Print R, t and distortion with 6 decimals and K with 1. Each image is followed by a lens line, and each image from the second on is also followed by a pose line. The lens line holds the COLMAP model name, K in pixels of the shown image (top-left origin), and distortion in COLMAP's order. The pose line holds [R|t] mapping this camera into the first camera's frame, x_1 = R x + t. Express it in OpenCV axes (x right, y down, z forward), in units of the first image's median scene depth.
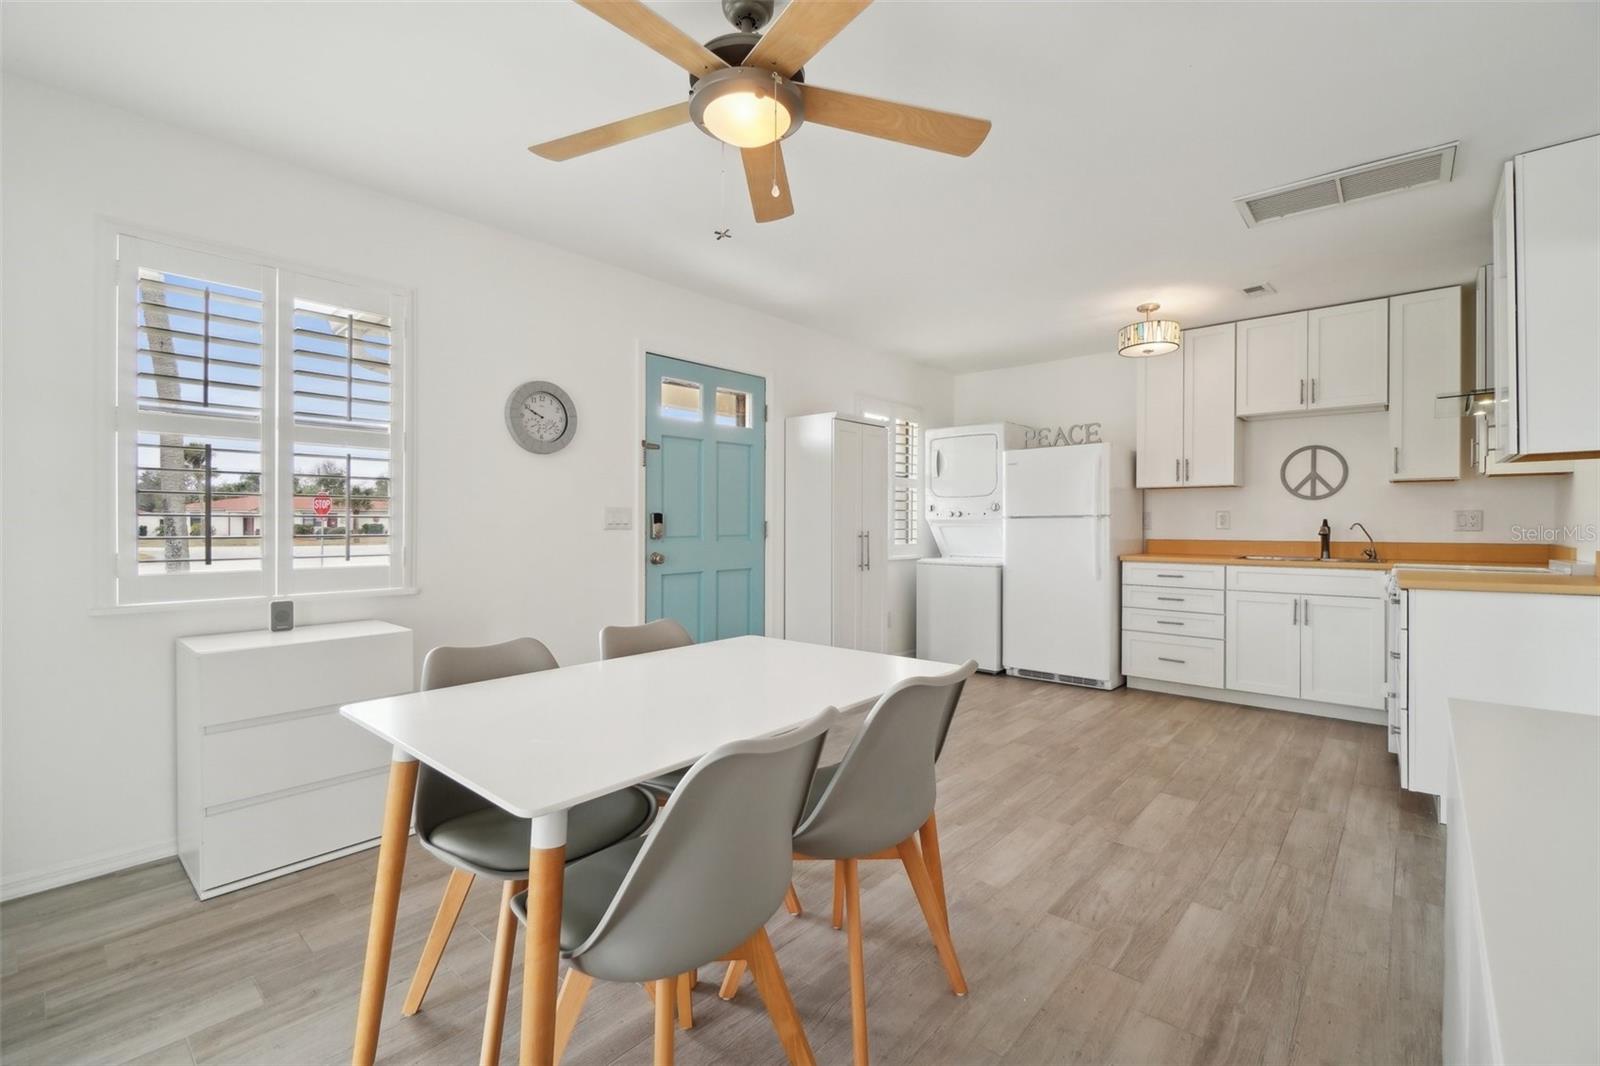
lens RADIAL K [[734.3, 0, 789.2], [0, 734.3, 524.7], [0, 0, 1]] dist [-0.039968, 0.000352]
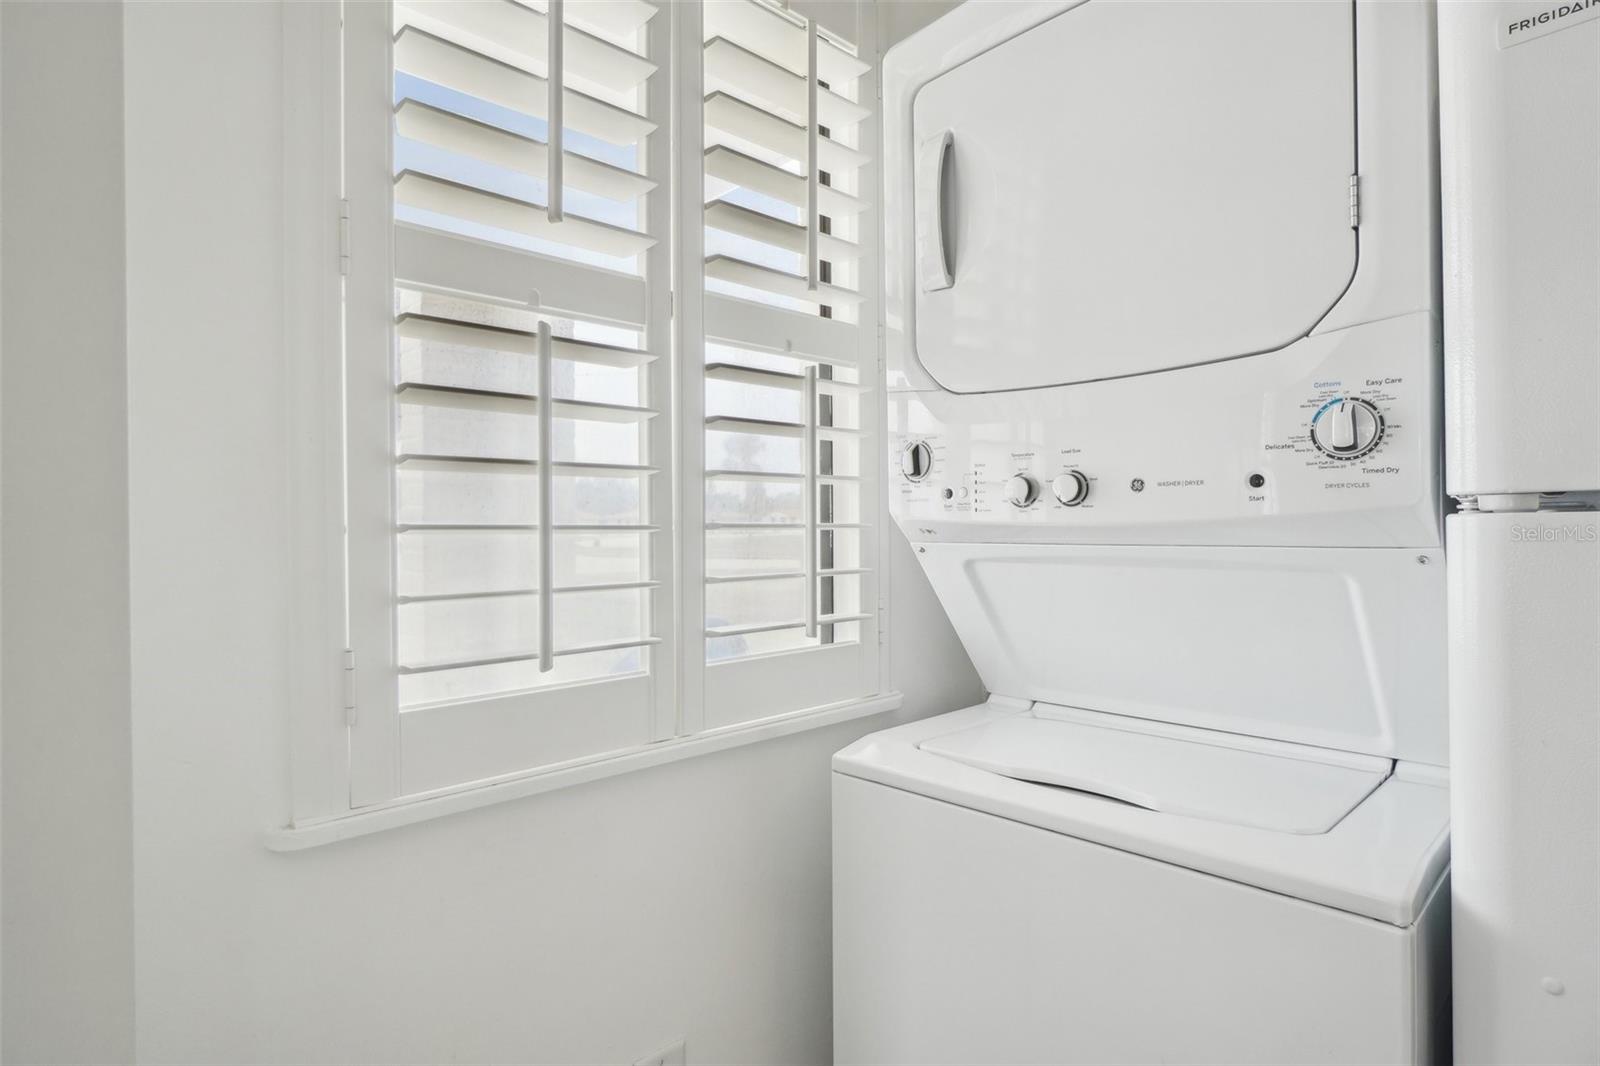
lens RADIAL K [[847.5, 0, 805.1], [0, 847.5, 526.8], [0, 0, 1]] dist [-0.002891, -0.000154]
pose [[0.997368, -0.008849, -0.071959, 0.239930], [0.009054, 0.999956, 0.002519, -0.009011], [0.071933, -0.003164, 0.997404, 1.040988]]
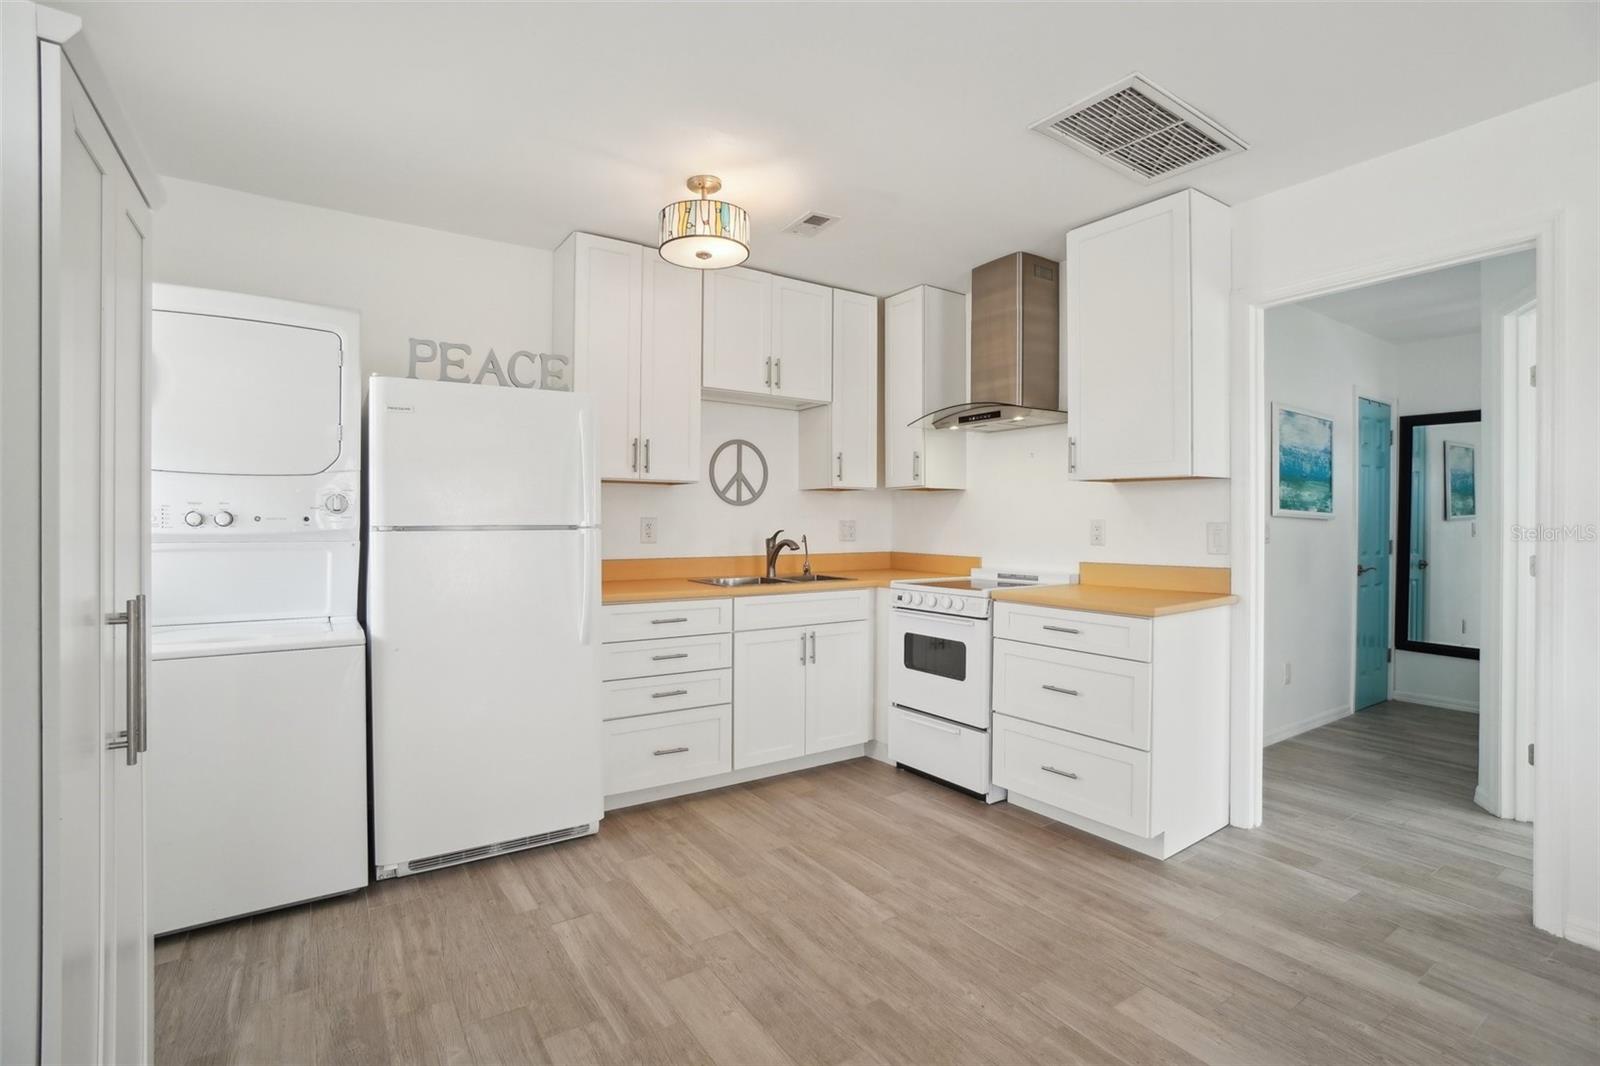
lens RADIAL K [[734.3, 0, 789.2], [0, 734.3, 524.7], [0, 0, 1]] dist [-0.039968, 0.000352]
pose [[0.225893, -0.004851, 0.974140, -0.082903], [-0.005540, 0.999965, 0.006264, -0.019627], [-0.974136, -0.006812, 0.225859, 0.806112]]
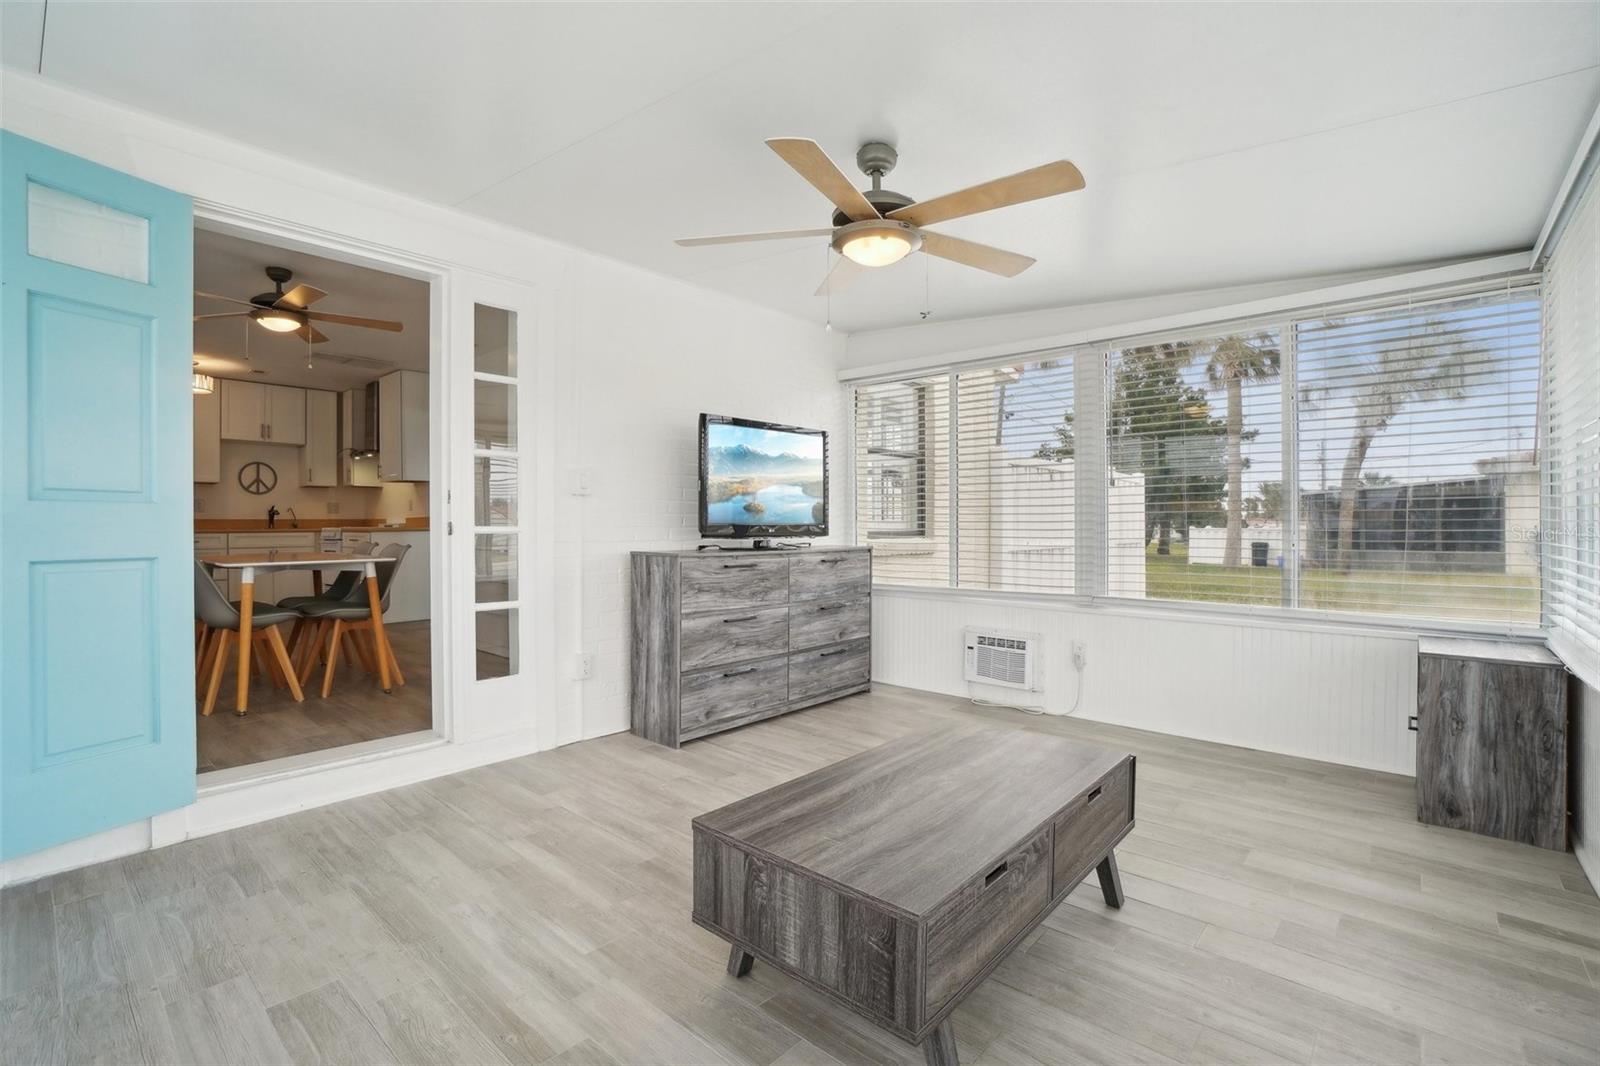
lens RADIAL K [[734.3, 0, 789.2], [0, 734.3, 524.7], [0, 0, 1]] dist [-0.039968, 0.000352]
pose [[0.005090, -0.002202, 0.999985, -1.003496], [0.000144, 0.999998, 0.002202, 0.034620], [-0.999987, 0.000133, 0.005090, -0.264068]]
